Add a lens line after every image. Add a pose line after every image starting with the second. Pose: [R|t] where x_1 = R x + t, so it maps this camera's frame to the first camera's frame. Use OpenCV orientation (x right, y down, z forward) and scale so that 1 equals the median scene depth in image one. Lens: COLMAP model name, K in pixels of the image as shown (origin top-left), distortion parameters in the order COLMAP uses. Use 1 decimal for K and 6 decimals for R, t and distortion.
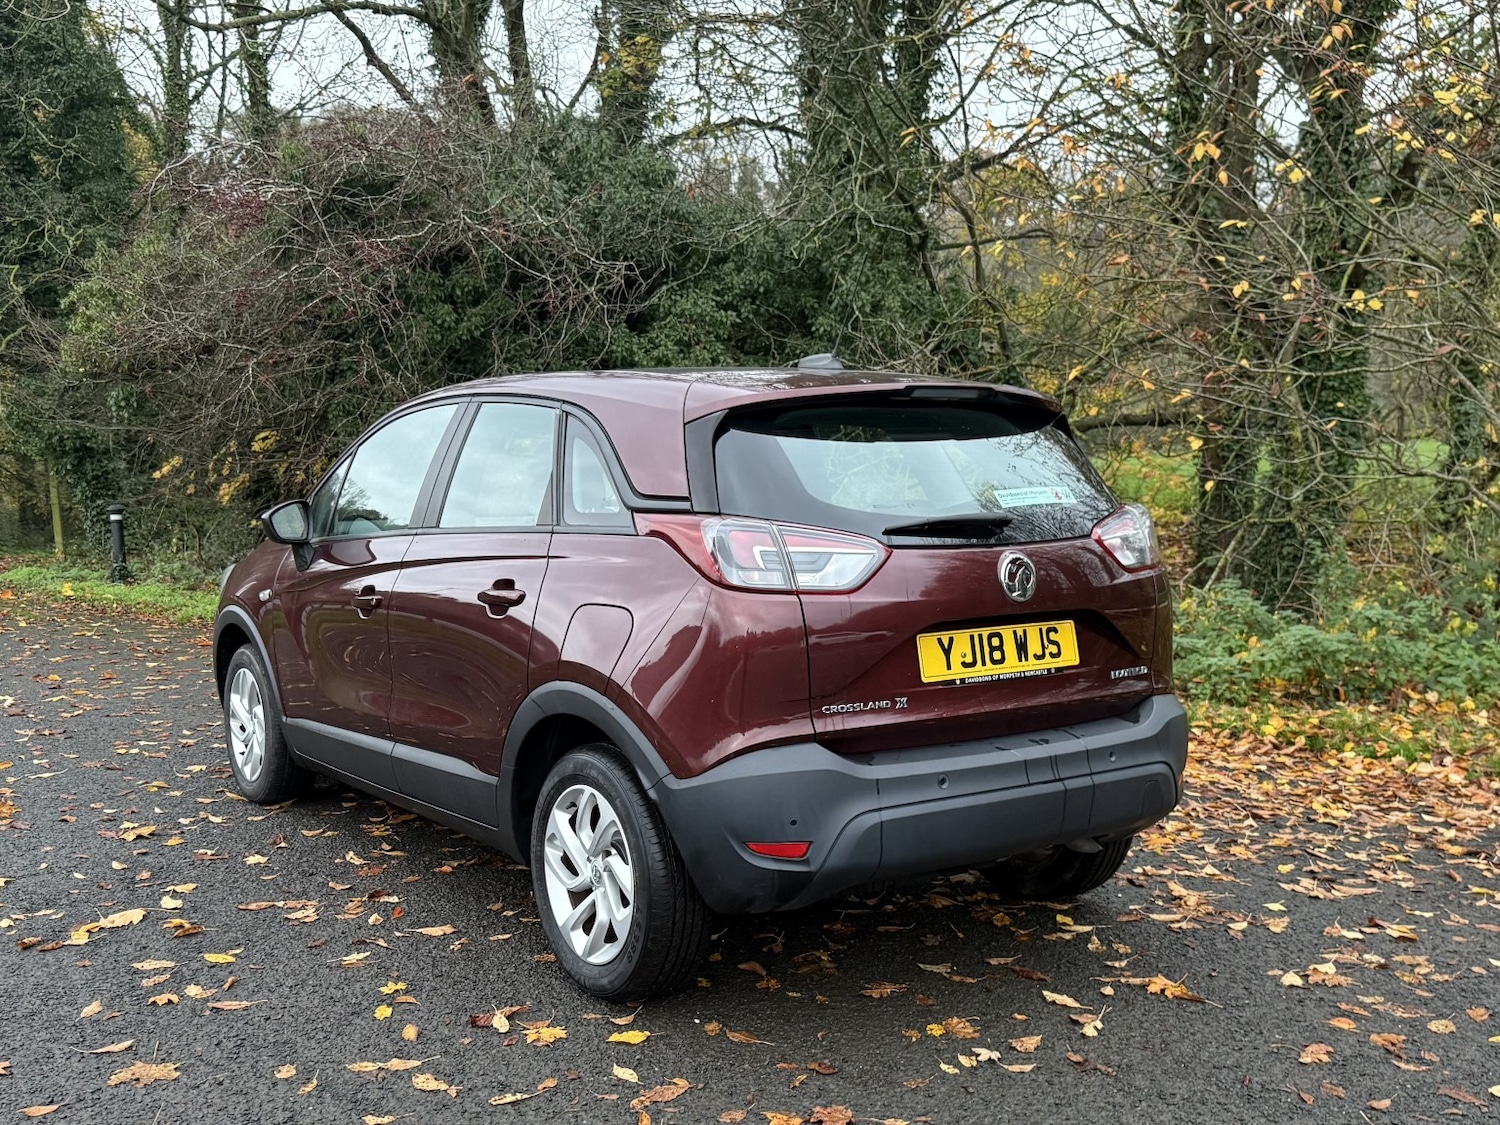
lens RADIAL K [[1506.3, 0, 685.8], [0, 1506.3, 662.8], [0, 0, 1]] dist [0.174192, -0.388696]
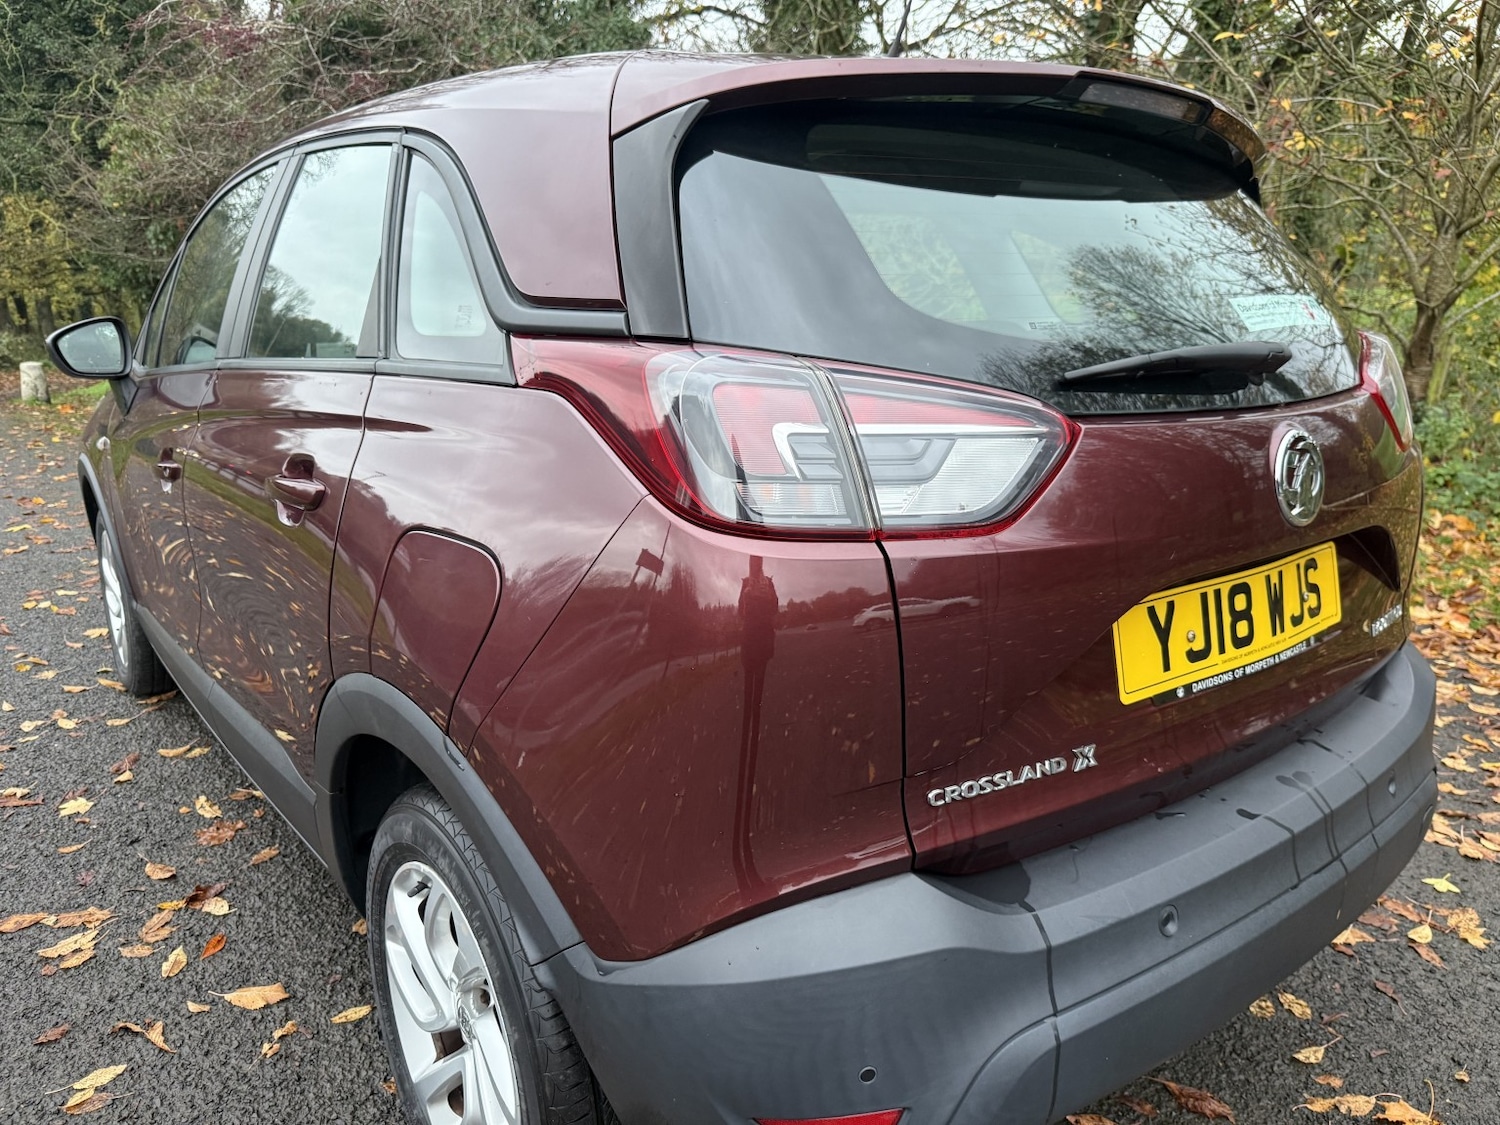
lens RADIAL K [[1062.4, 0, 743.6], [0, 1062.4, 570.6], [0, 0, 1]] dist [0.018479, -0.022932]
pose [[0.997656, -0.008487, 0.067906, 0.015105], [0.000580, 0.993293, 0.115621, -0.063240], [-0.068431, -0.115310, 0.990970, 0.640100]]
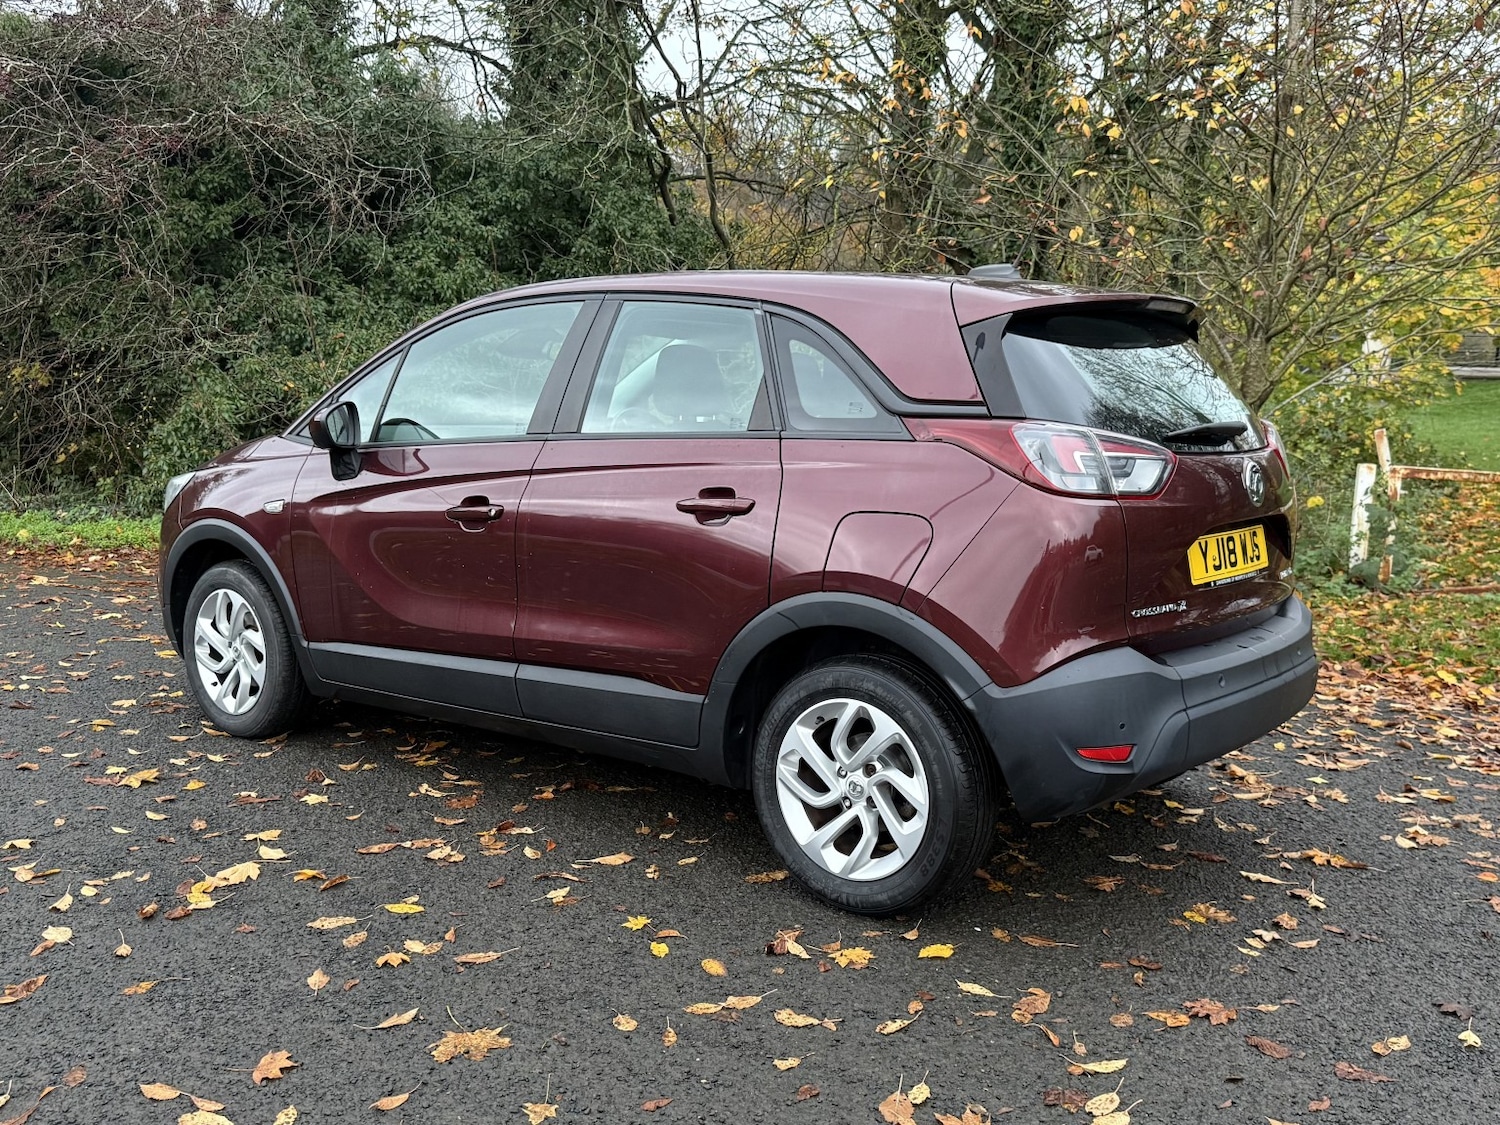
lens RADIAL K [[1417.2, 0, 740.8], [0, 1417.2, 604.8], [0, 0, 1]] dist [0.246106, -0.603700]
pose [[0.951039, -0.022888, 0.308223, -0.411382], [0.017101, 0.999623, 0.021464, 0.000026], [-0.308598, -0.015142, 0.951072, 0.150753]]
